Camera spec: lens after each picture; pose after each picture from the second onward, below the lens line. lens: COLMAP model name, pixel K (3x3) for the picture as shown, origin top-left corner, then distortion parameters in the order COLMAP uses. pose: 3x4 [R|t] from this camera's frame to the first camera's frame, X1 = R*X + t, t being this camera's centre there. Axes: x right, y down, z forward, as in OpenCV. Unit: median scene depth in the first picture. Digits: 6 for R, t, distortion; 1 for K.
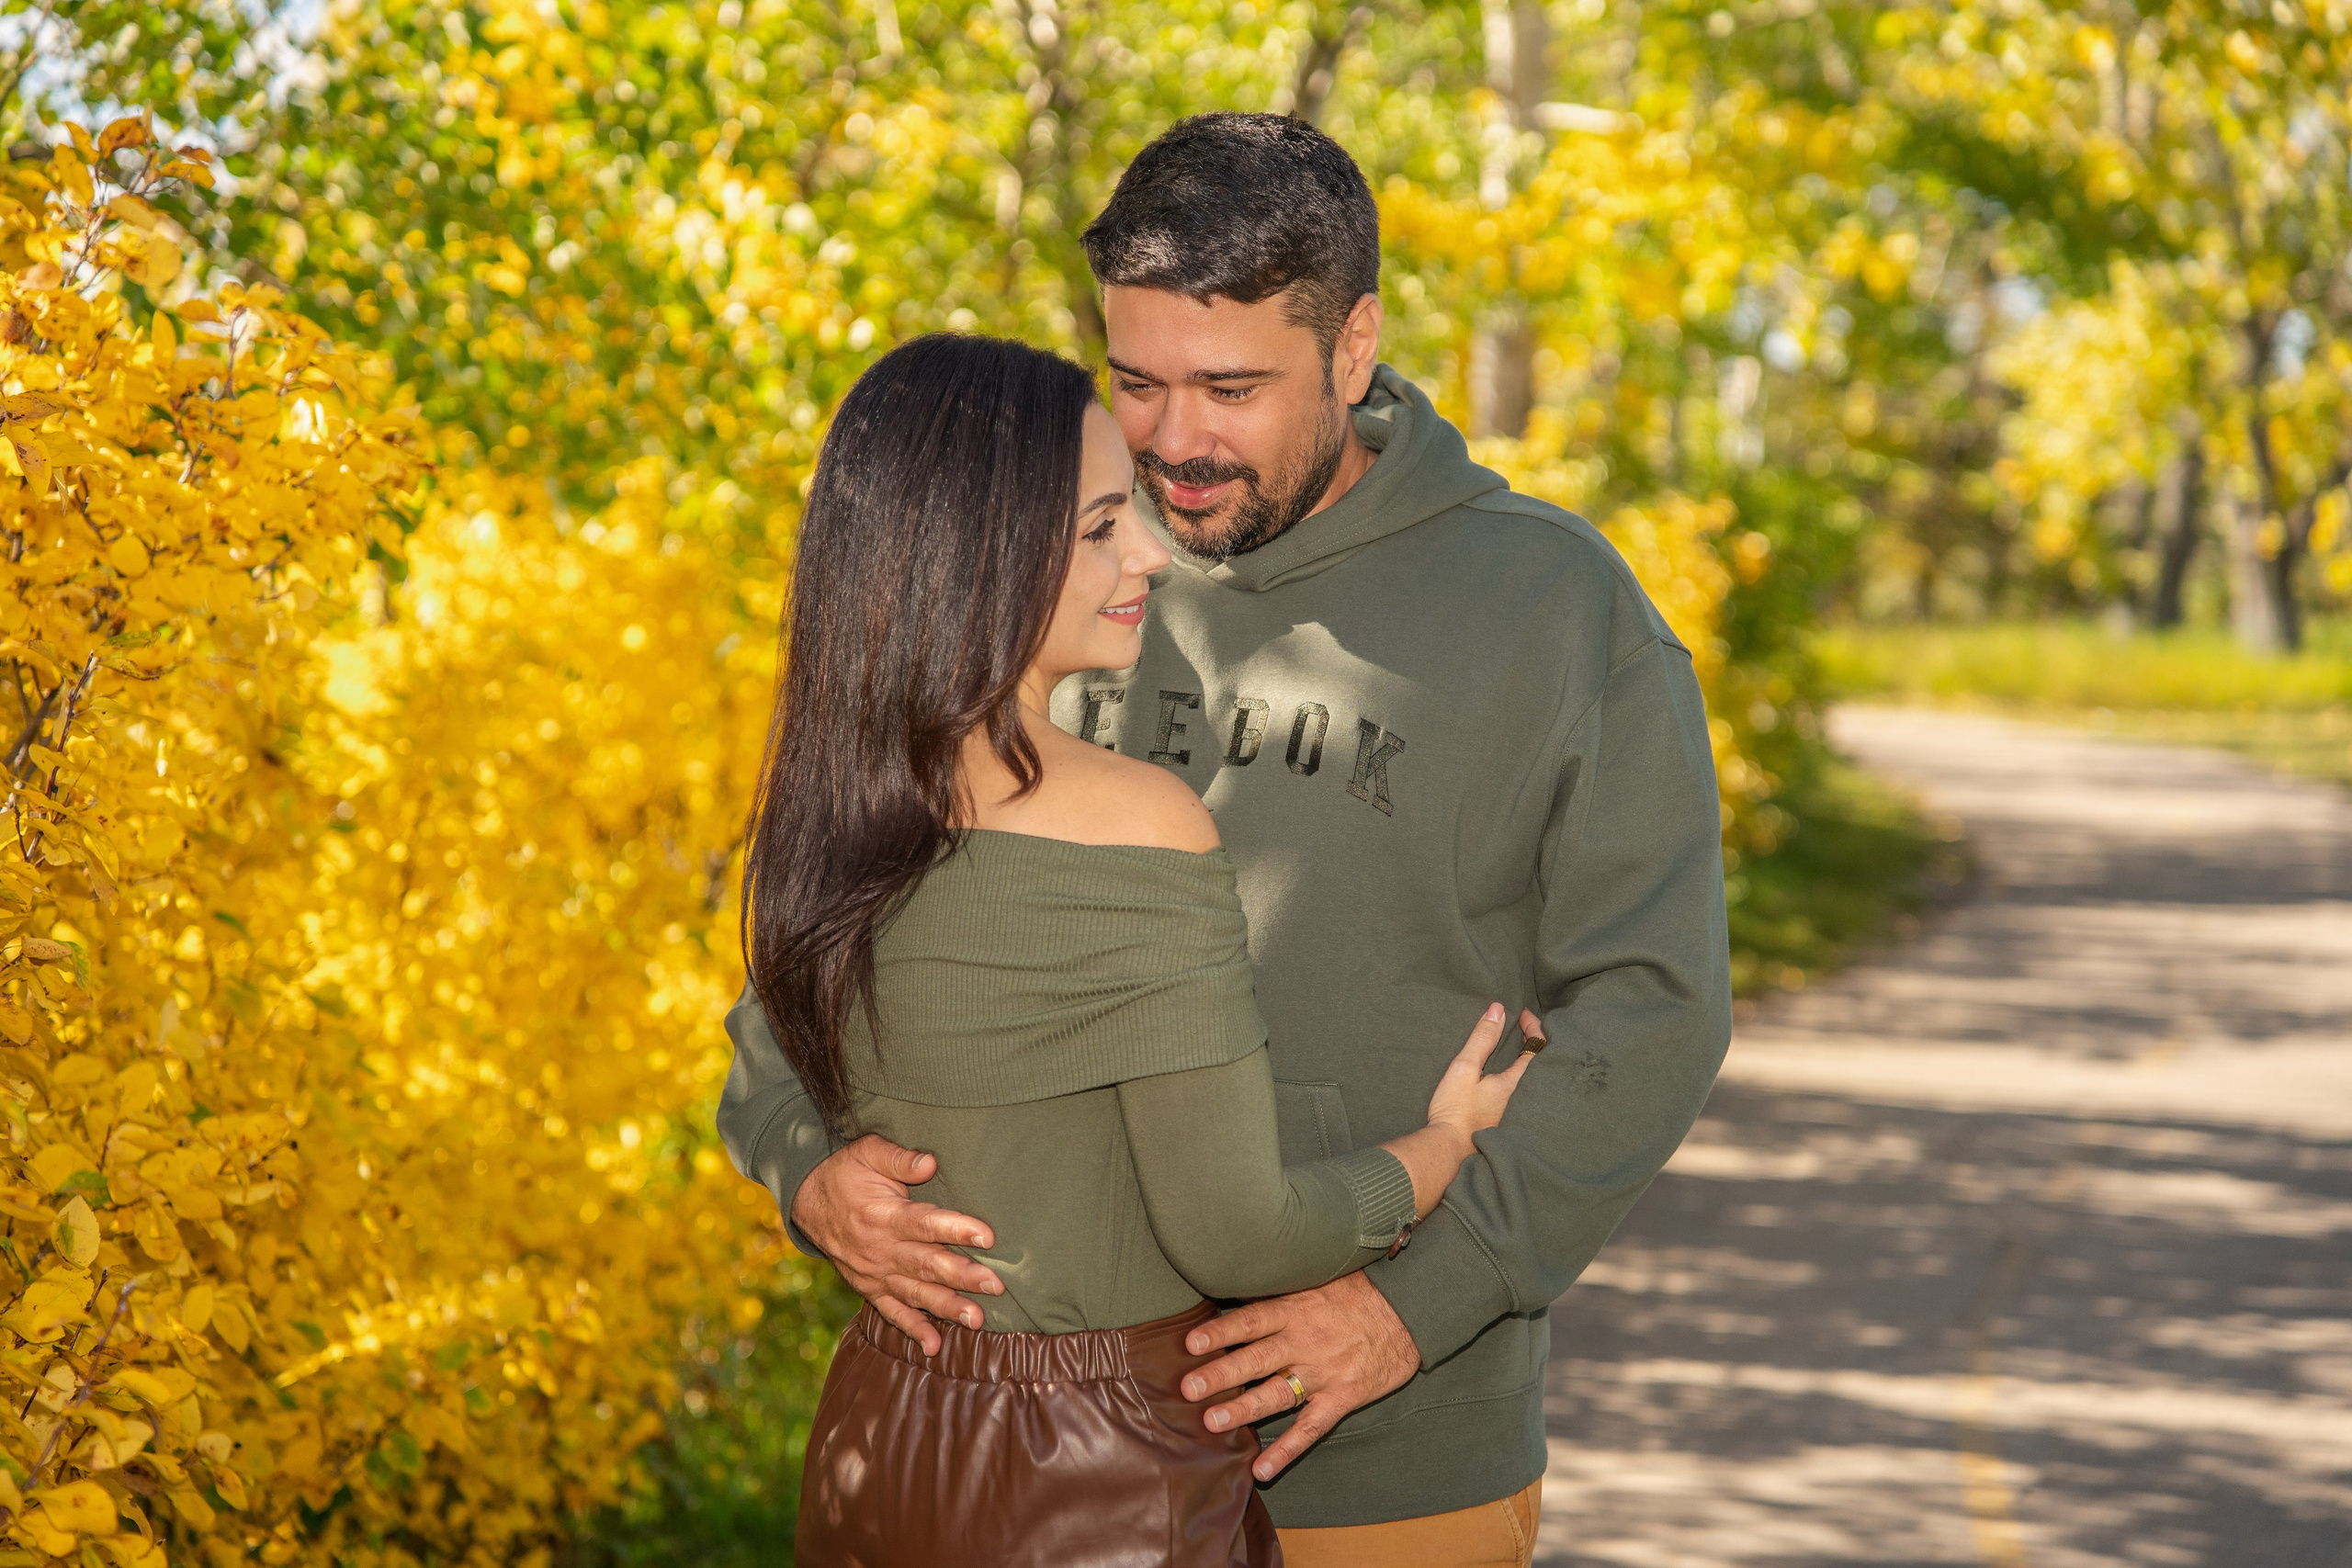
lens RADIAL K [[4363.3, 0, 1181.9], [0, 4363.3, 788.4], [0, 0, 1]] dist [0.482842, 0.181204]
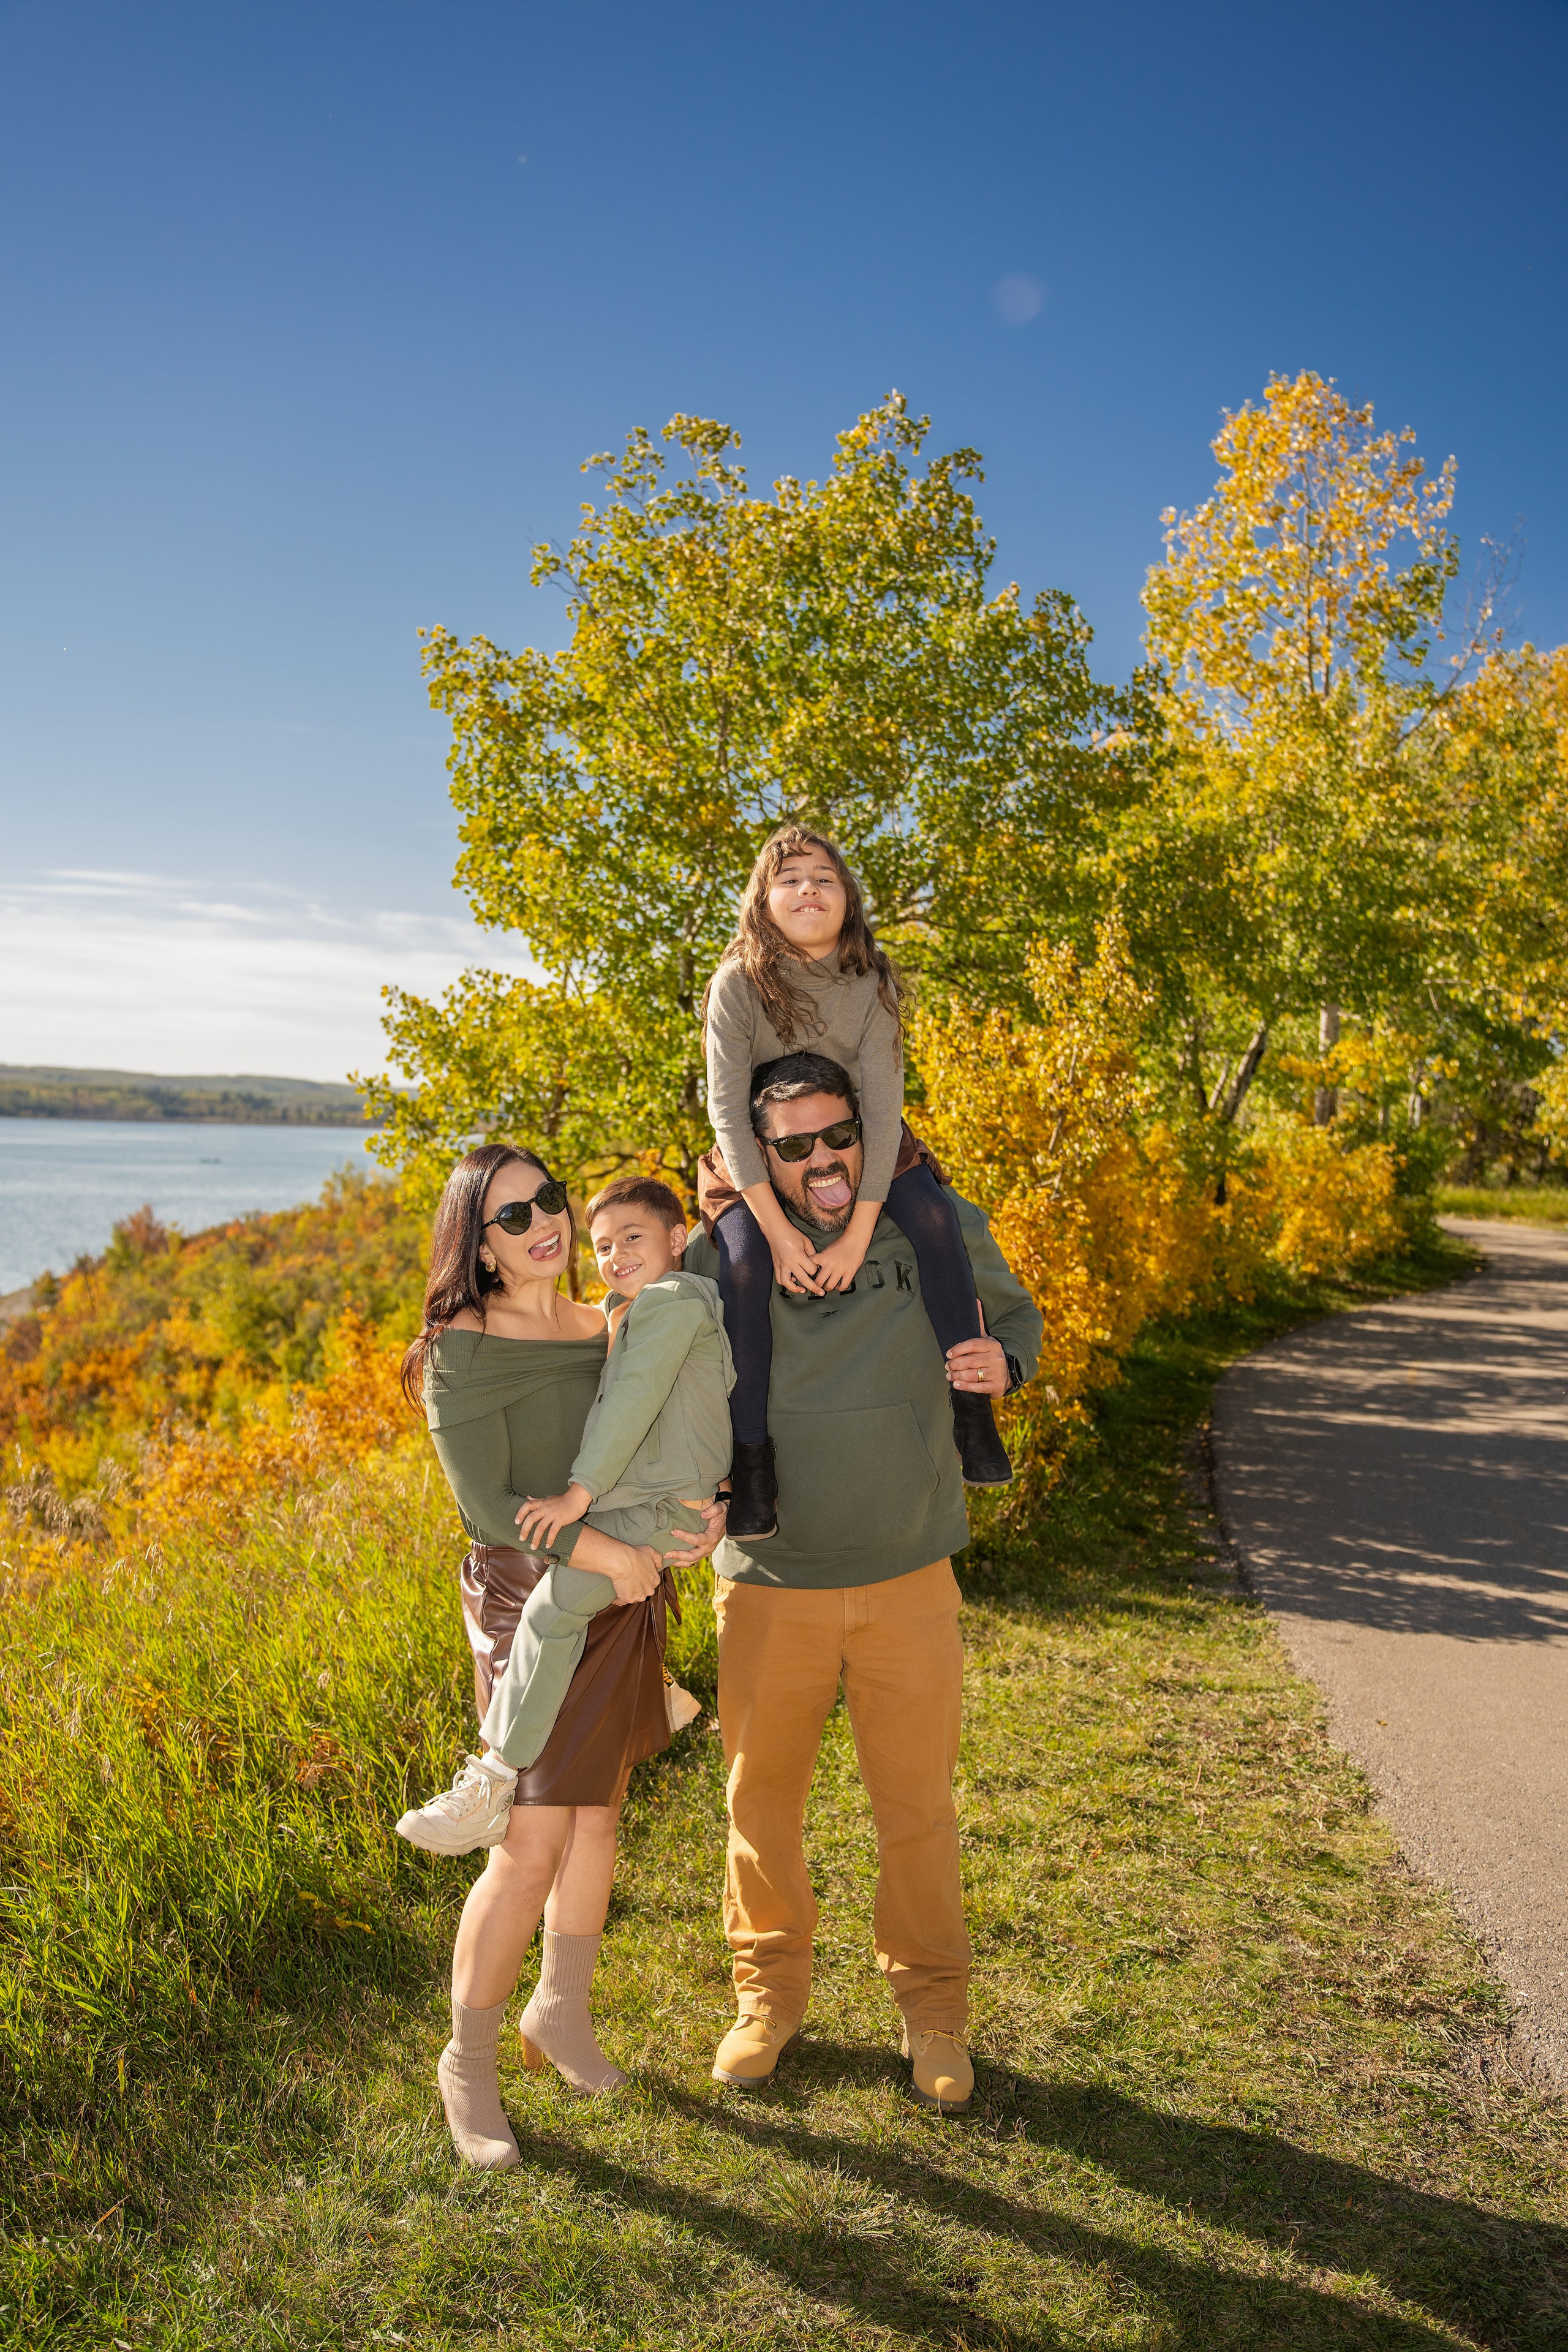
lens RADIAL K [[1977.8, 0, 784.3], [0, 1977.8, 1173.6], [0, 0, 1]] dist [-0.079923, 0.085880]
pose [[0.979499, 0.023236, -0.200106, -0.048953], [-0.030673, 0.998946, -0.034143, 0.038399], [0.199102, 0.039580, 0.979179, -1.028477]]
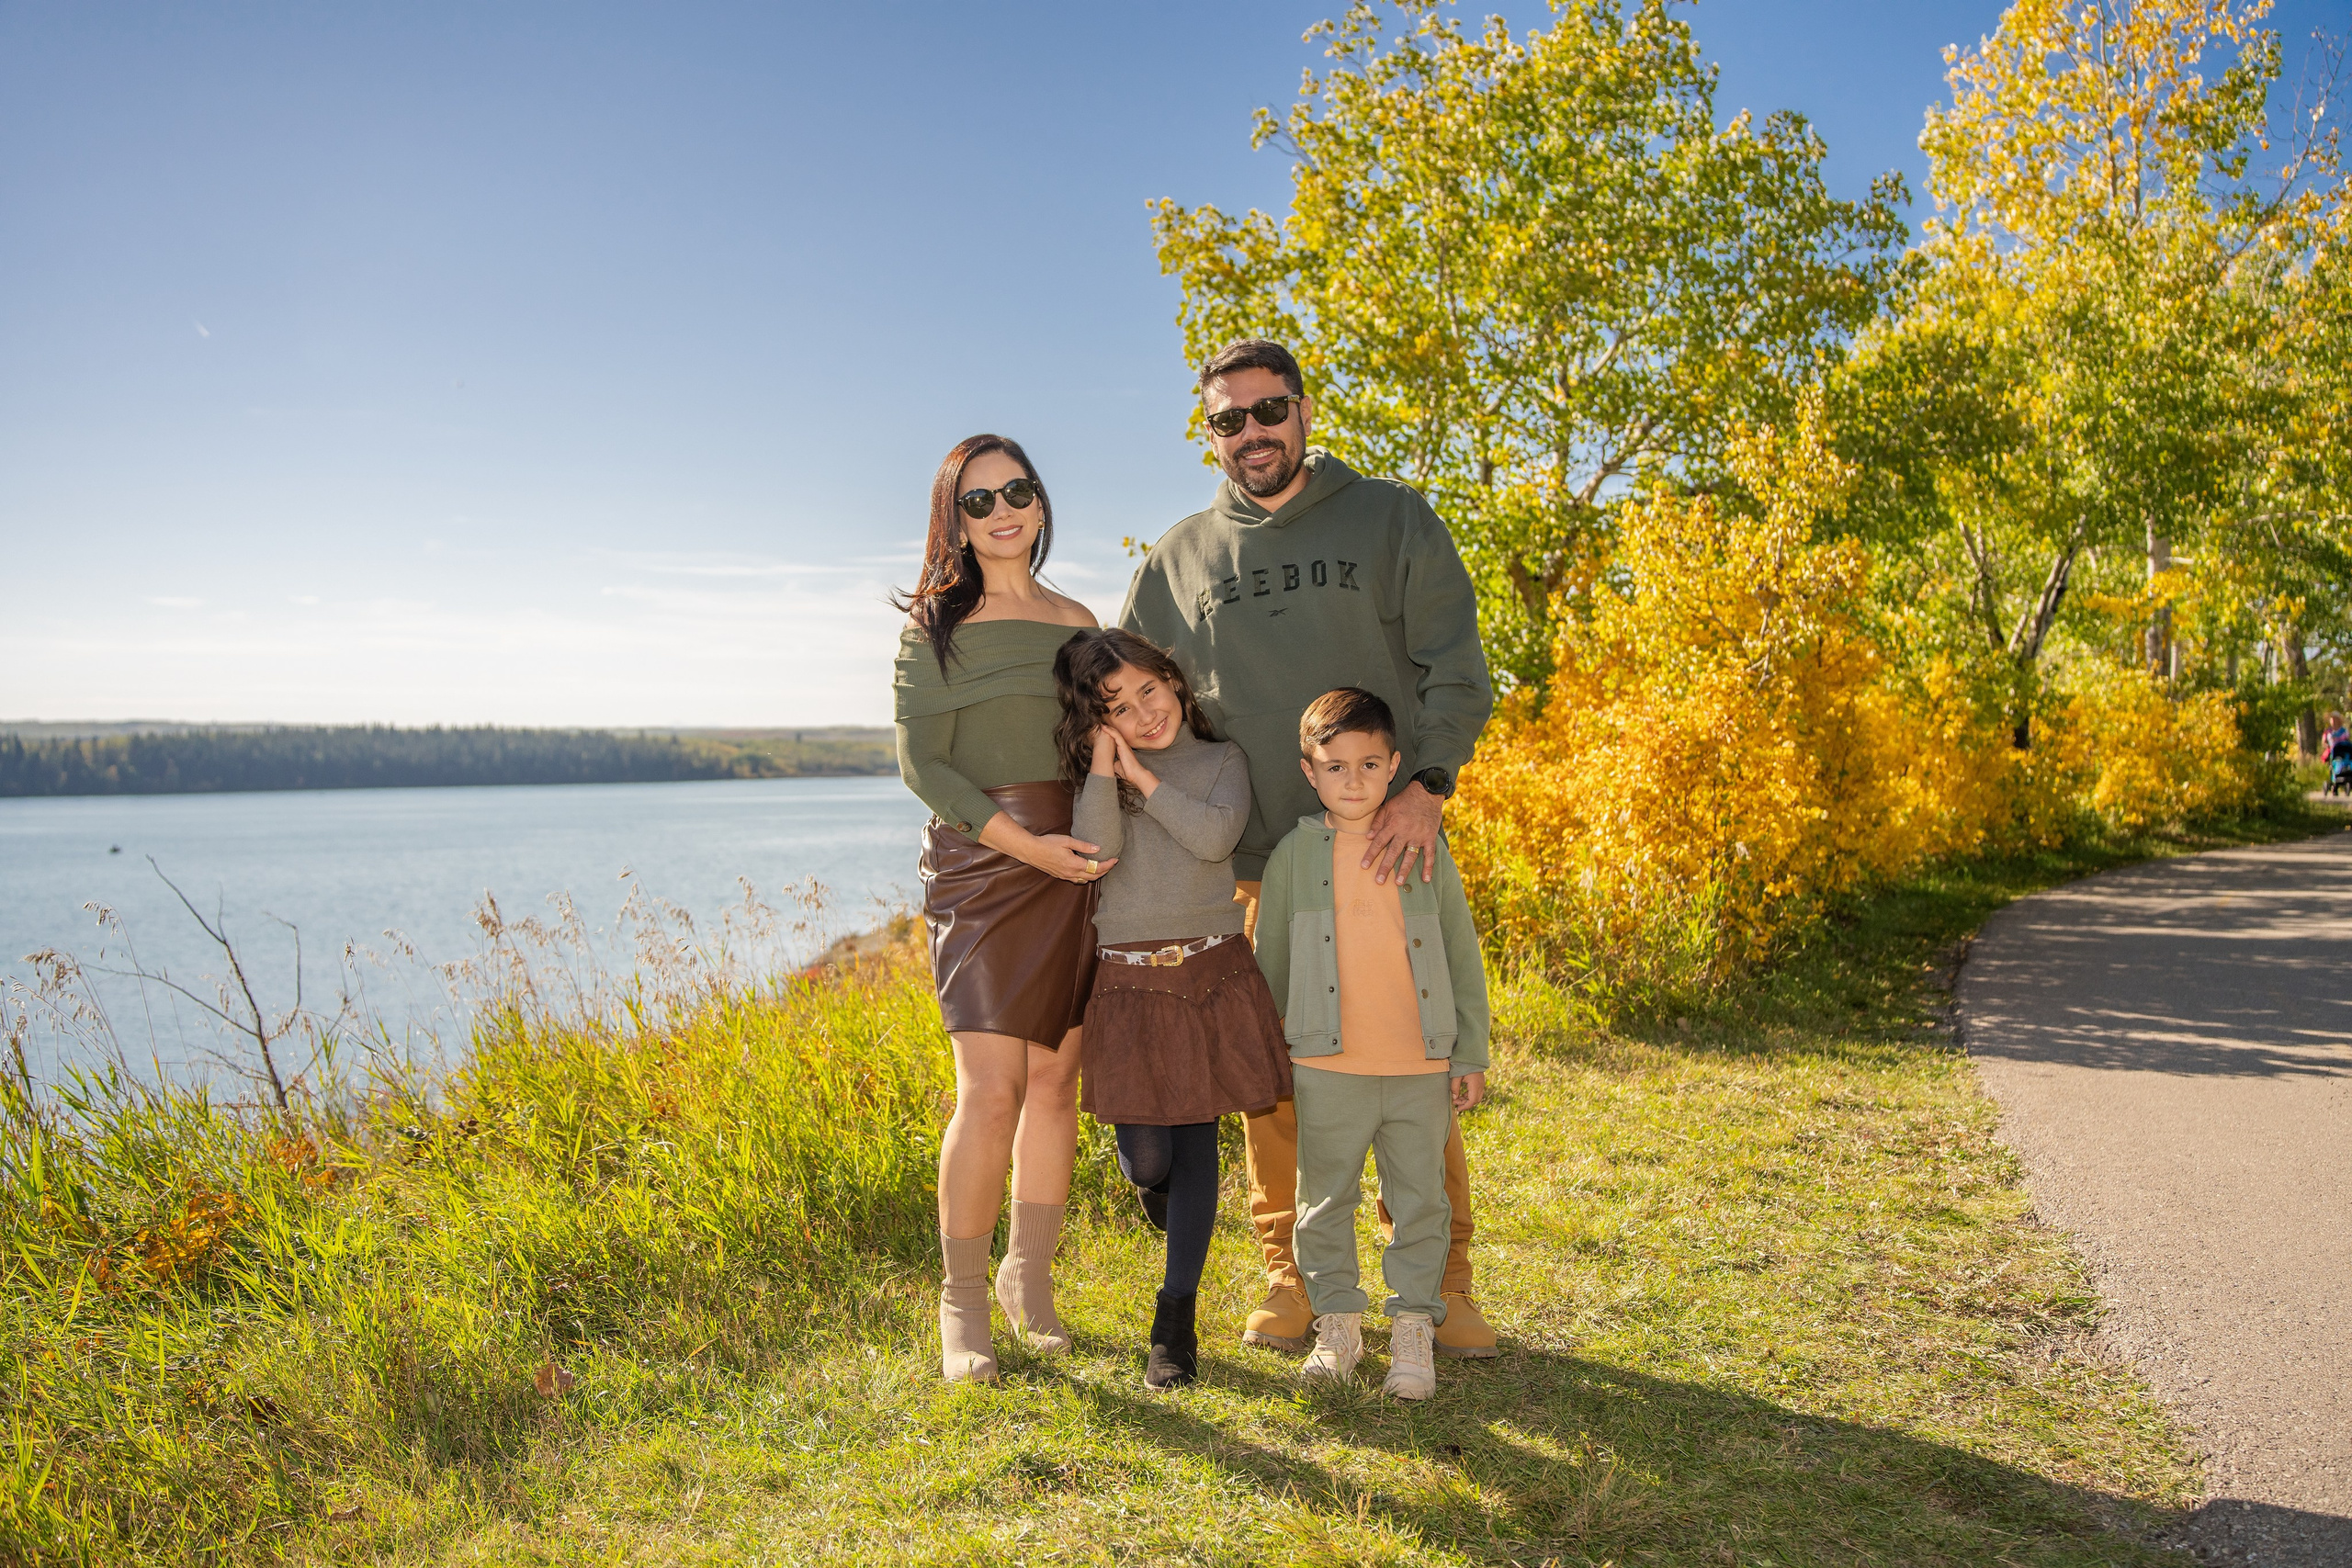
lens RADIAL K [[1977.6, 0, 1180.2], [0, 1977.6, 771.8], [0, 0, 1]] dist [-0.079923, 0.085880]
pose [[0.912351, -0.021263, -0.408857, 0.029995], [0.001514, 0.998819, -0.048566, 0.115956], [0.409407, 0.043690, 0.911305, -1.043247]]
